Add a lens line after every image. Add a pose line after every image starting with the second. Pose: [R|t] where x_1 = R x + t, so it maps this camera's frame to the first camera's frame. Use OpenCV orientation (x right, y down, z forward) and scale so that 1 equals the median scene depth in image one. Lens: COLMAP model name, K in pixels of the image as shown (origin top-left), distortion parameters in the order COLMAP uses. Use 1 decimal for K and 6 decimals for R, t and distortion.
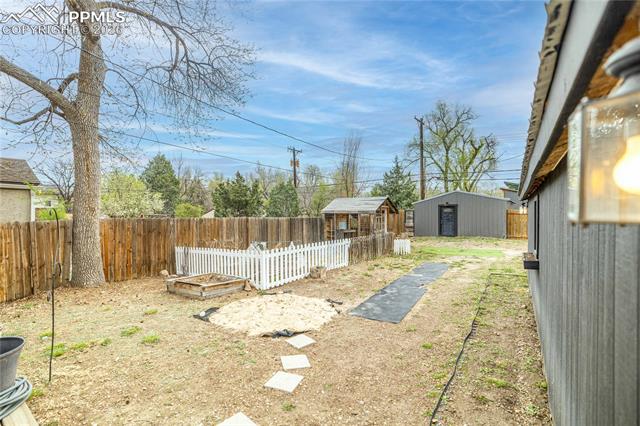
lens RADIAL K [[284.7, 0, 323.6], [0, 284.7, 215.8], [0, 0, 1]] dist [0.002280, -0.000153]
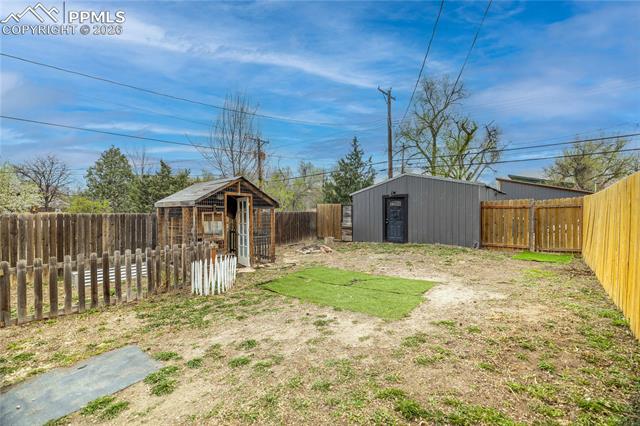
lens RADIAL K [[267.0, 0, 318.0], [0, 267.0, 215.2], [0, 0, 1]] dist [0.001634, -0.000197]
pose [[0.997077, -0.002863, -0.076348, 0.197409], [0.003062, 0.999992, 0.002490, 0.004049], [0.076341, -0.002716, 0.997078, 0.234584]]
